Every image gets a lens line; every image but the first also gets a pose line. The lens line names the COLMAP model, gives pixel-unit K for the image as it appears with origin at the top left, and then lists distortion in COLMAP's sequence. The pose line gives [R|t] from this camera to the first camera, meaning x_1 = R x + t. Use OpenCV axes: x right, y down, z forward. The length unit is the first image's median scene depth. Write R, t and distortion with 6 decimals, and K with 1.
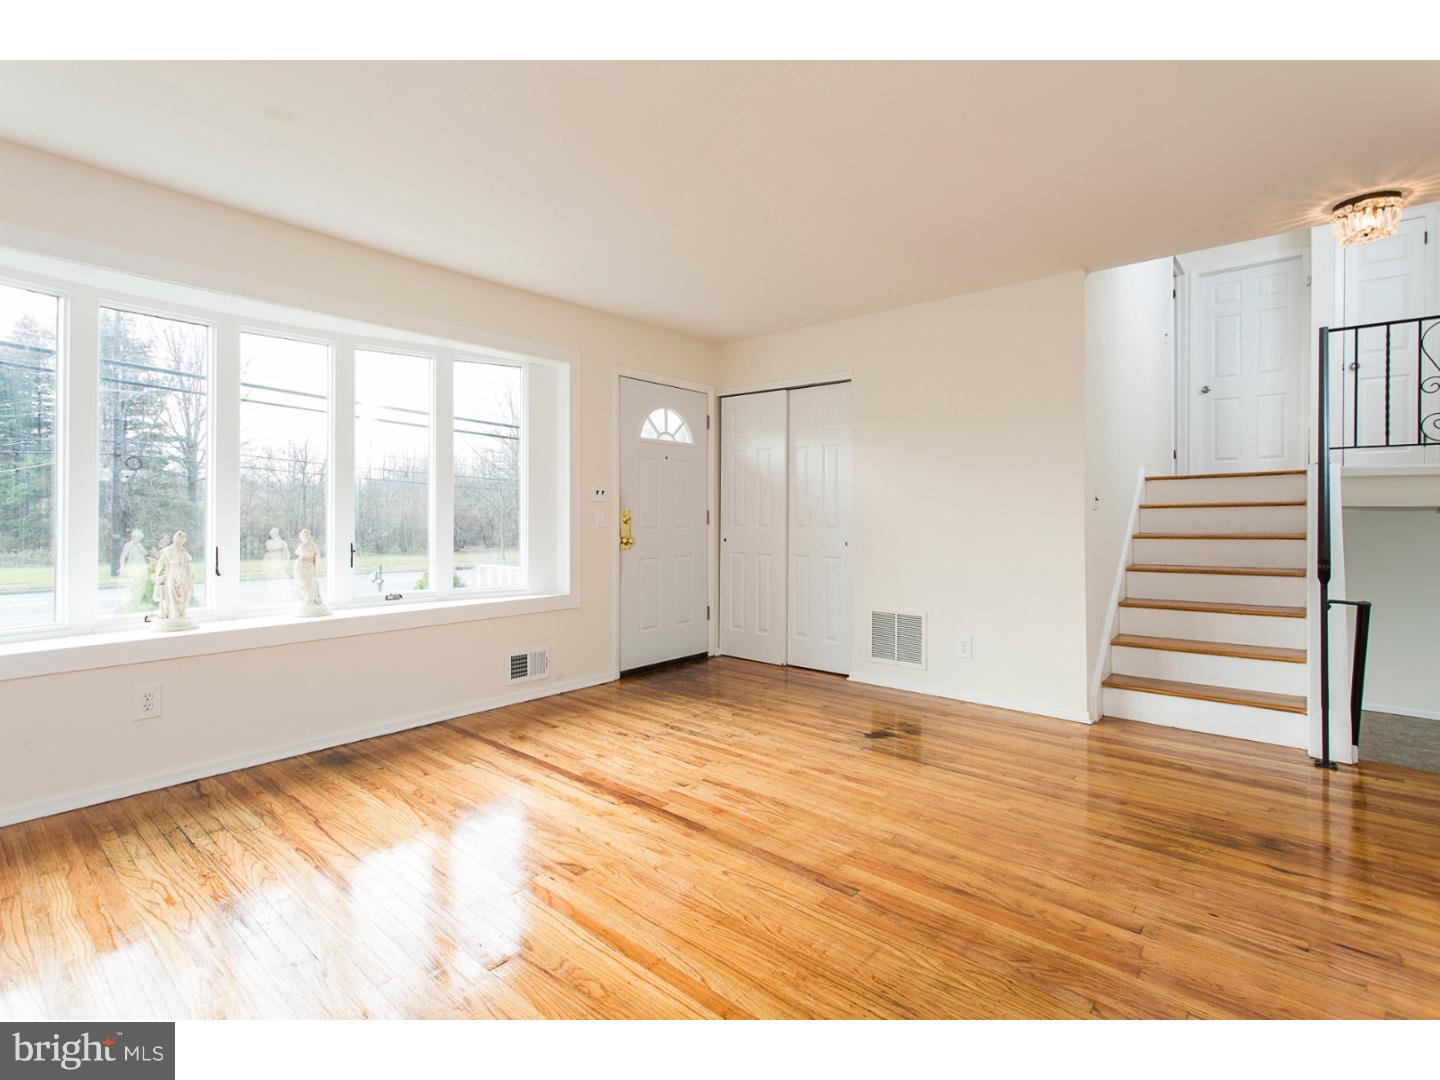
lens RADIAL K [[675.3, 0, 705.7], [0, 675.3, 511.9], [0, 0, 1]] dist [0.001027, 0.003270]
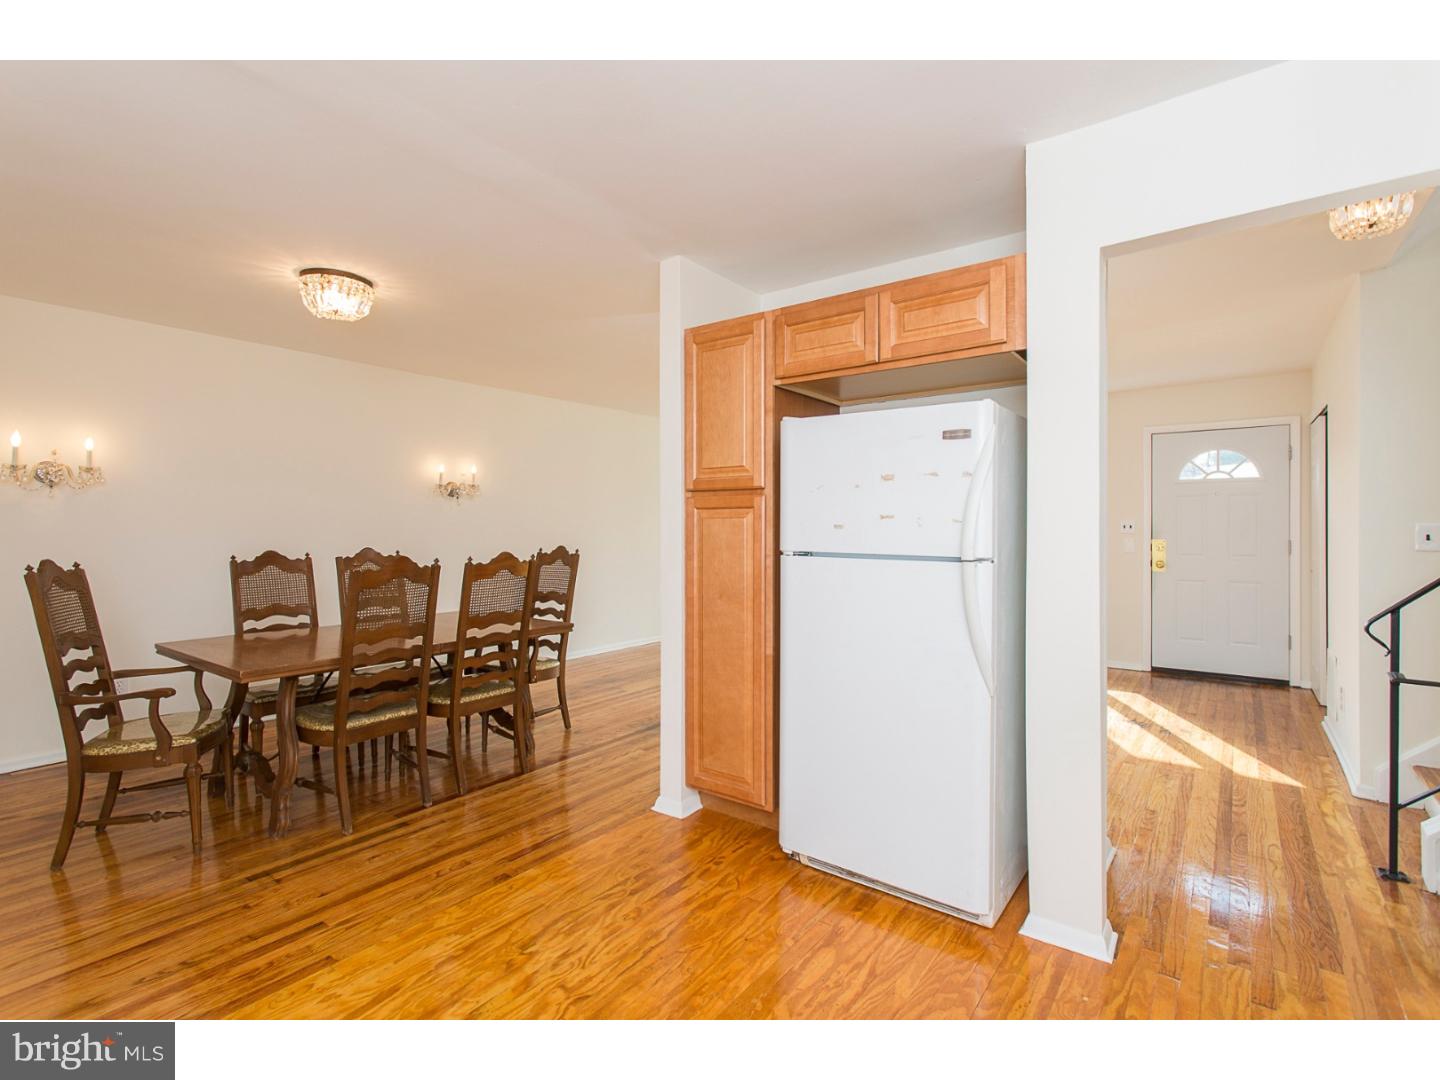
lens RADIAL K [[675.3, 0, 720.8], [0, 675.3, 537.6], [0, 0, 1]] dist [0.001027, 0.003270]
pose [[0.081408, 0.010734, -0.996623, 1.651028], [0.013116, 0.999844, 0.011840, -0.052191], [0.996595, -0.014035, 0.081254, 0.134348]]
